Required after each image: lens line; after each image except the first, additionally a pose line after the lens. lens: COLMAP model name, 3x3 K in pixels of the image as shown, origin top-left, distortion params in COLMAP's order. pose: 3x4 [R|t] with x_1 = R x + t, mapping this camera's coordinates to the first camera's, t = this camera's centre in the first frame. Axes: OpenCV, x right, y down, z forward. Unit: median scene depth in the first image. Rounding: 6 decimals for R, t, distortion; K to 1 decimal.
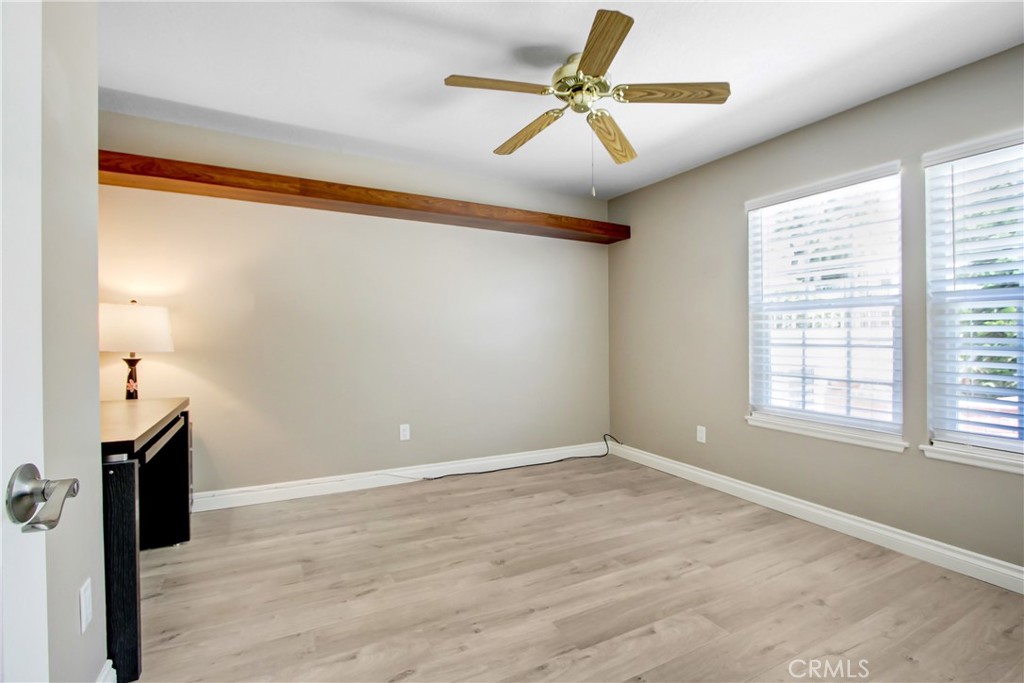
lens RADIAL K [[472.2, 0, 511.0], [0, 472.2, 340.6], [0, 0, 1]] dist [-0.002887, 0.001267]
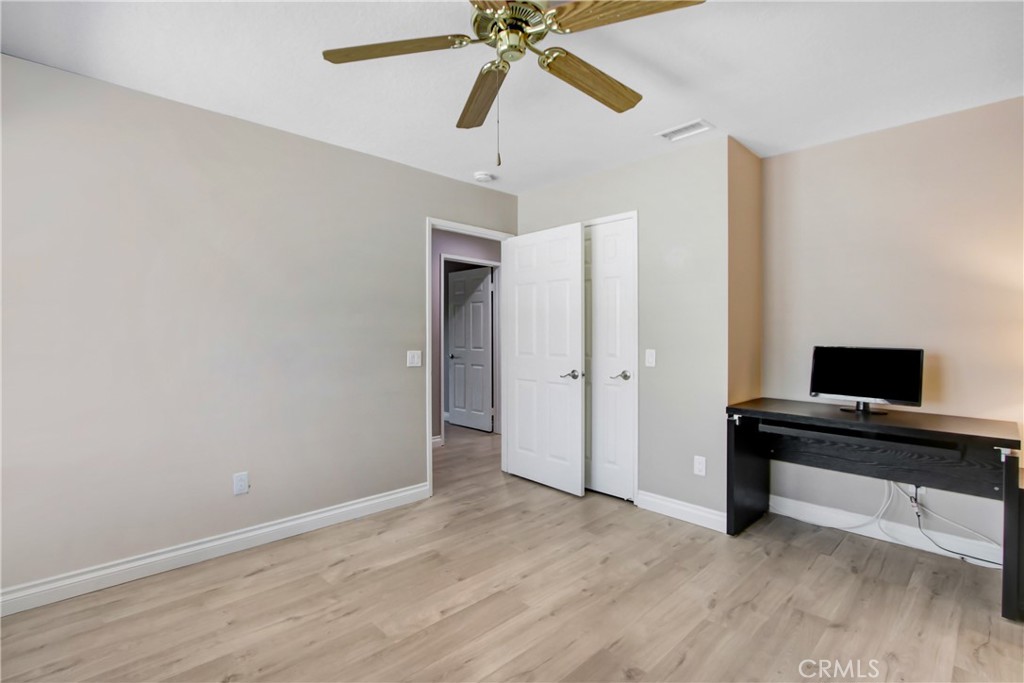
lens RADIAL K [[472.2, 0, 512.4], [0, 472.2, 339.1], [0, 0, 1]] dist [-0.002887, 0.001267]
pose [[-0.959276, -0.007393, -0.282374, 0.440417], [-0.011890, 0.999828, 0.014216, -0.055302], [0.282221, 0.016994, -0.959199, 2.015825]]
